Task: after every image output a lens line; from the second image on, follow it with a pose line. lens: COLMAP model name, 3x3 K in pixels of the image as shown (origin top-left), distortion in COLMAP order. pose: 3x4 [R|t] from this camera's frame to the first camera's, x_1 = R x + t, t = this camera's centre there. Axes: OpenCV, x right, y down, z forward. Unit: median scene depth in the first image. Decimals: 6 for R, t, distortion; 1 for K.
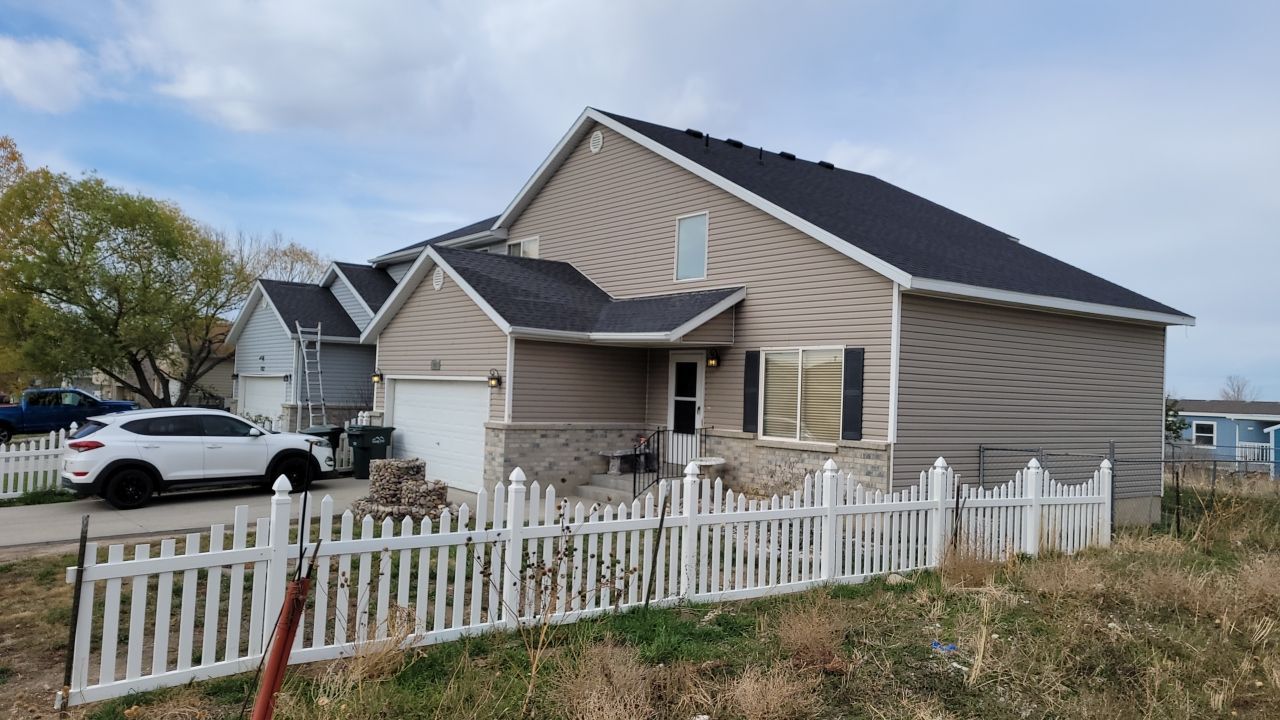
lens RADIAL K [[954.1, 0, 648.0], [0, 954.1, 360.4], [0, 0, 1]] dist [0.028770, -0.041204]
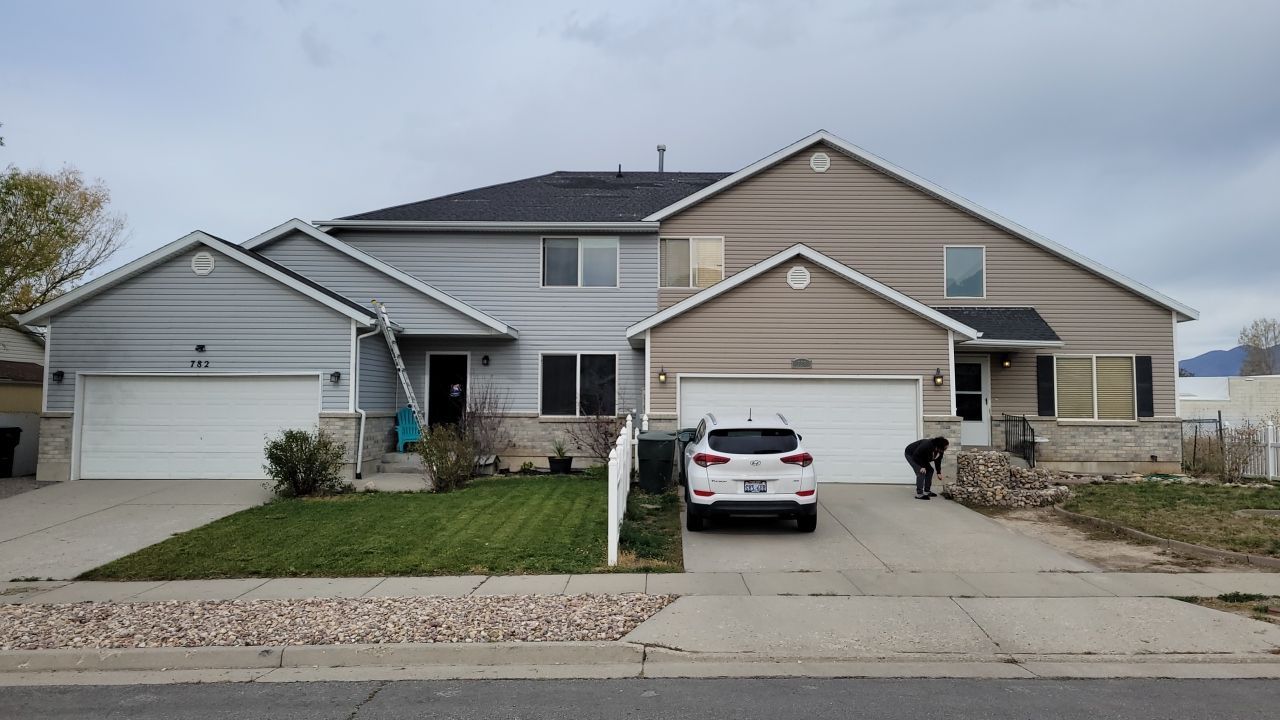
lens RADIAL K [[954.1, 0, 648.0], [0, 954.1, 360.4], [0, 0, 1]] dist [0.028770, -0.041204]
pose [[0.635946, 0.010785, 0.771658, -1.301041], [-0.012638, 0.999914, -0.003560, 0.008541], [-0.771630, -0.007489, 0.636028, 0.575889]]
